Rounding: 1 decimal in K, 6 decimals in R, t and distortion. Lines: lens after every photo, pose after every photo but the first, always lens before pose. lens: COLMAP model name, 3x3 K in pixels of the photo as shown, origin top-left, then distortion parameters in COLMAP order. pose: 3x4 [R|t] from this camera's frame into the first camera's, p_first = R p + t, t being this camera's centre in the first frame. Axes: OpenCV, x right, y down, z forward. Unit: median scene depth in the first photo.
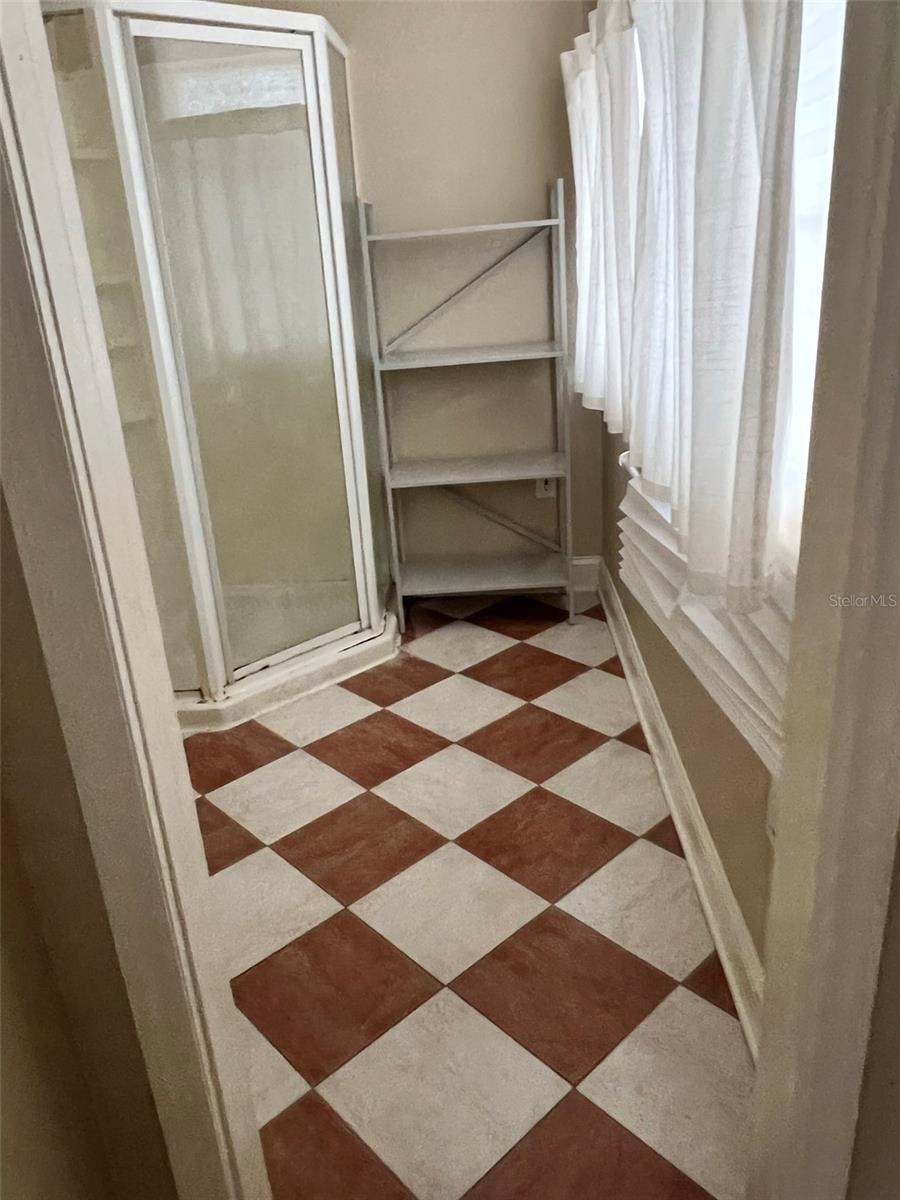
lens RADIAL K [[907.0, 0, 450.0], [0, 907.0, 600.0], [0, 0, 1]] dist [-0.002702, -0.001083]
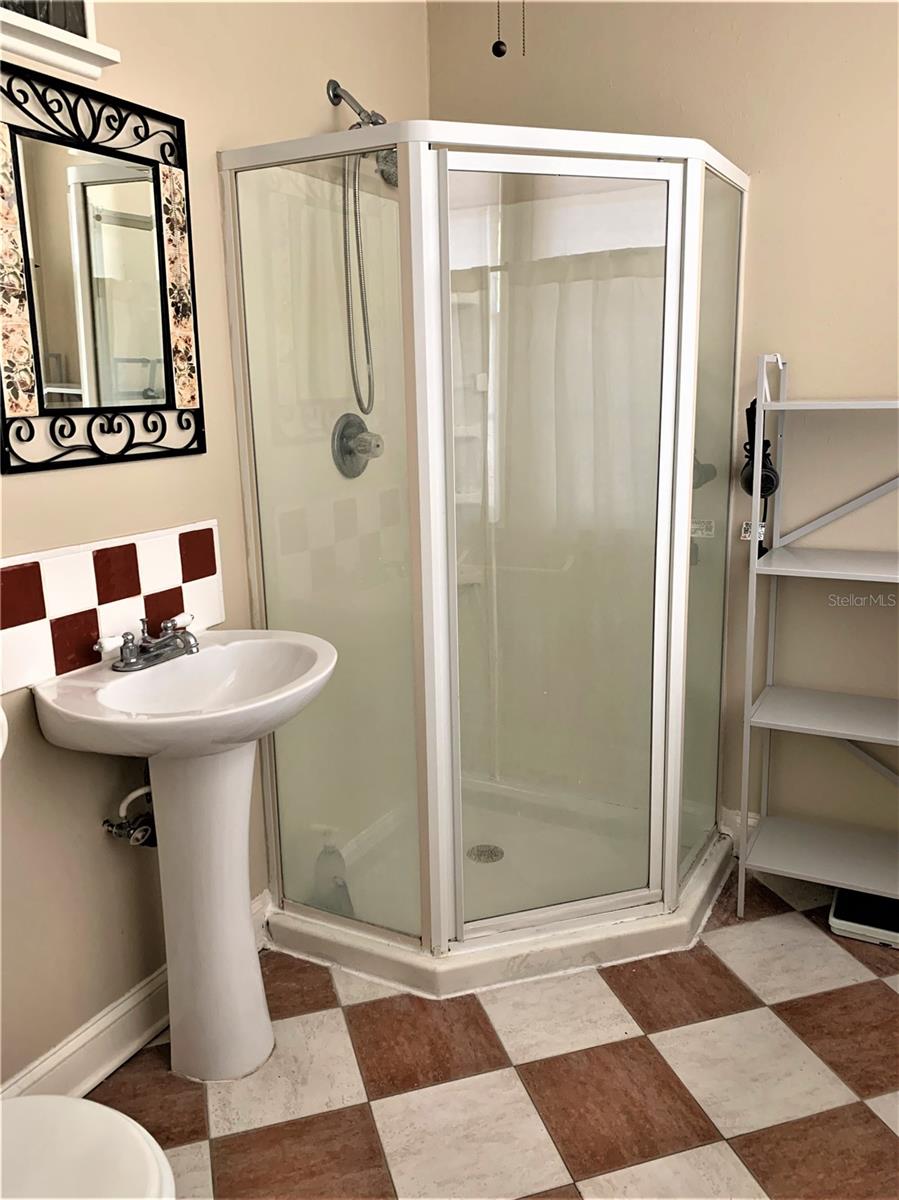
lens RADIAL K [[957.2, 0, 449.5], [0, 957.2, 600.0], [0, 0, 1]] dist [0.074989, -0.126348]
pose [[0.901398, 0.144911, -0.408022, 0.049968], [-0.201757, 0.974351, -0.099674, -0.108752], [0.383113, 0.172167, 0.907515, 0.189222]]
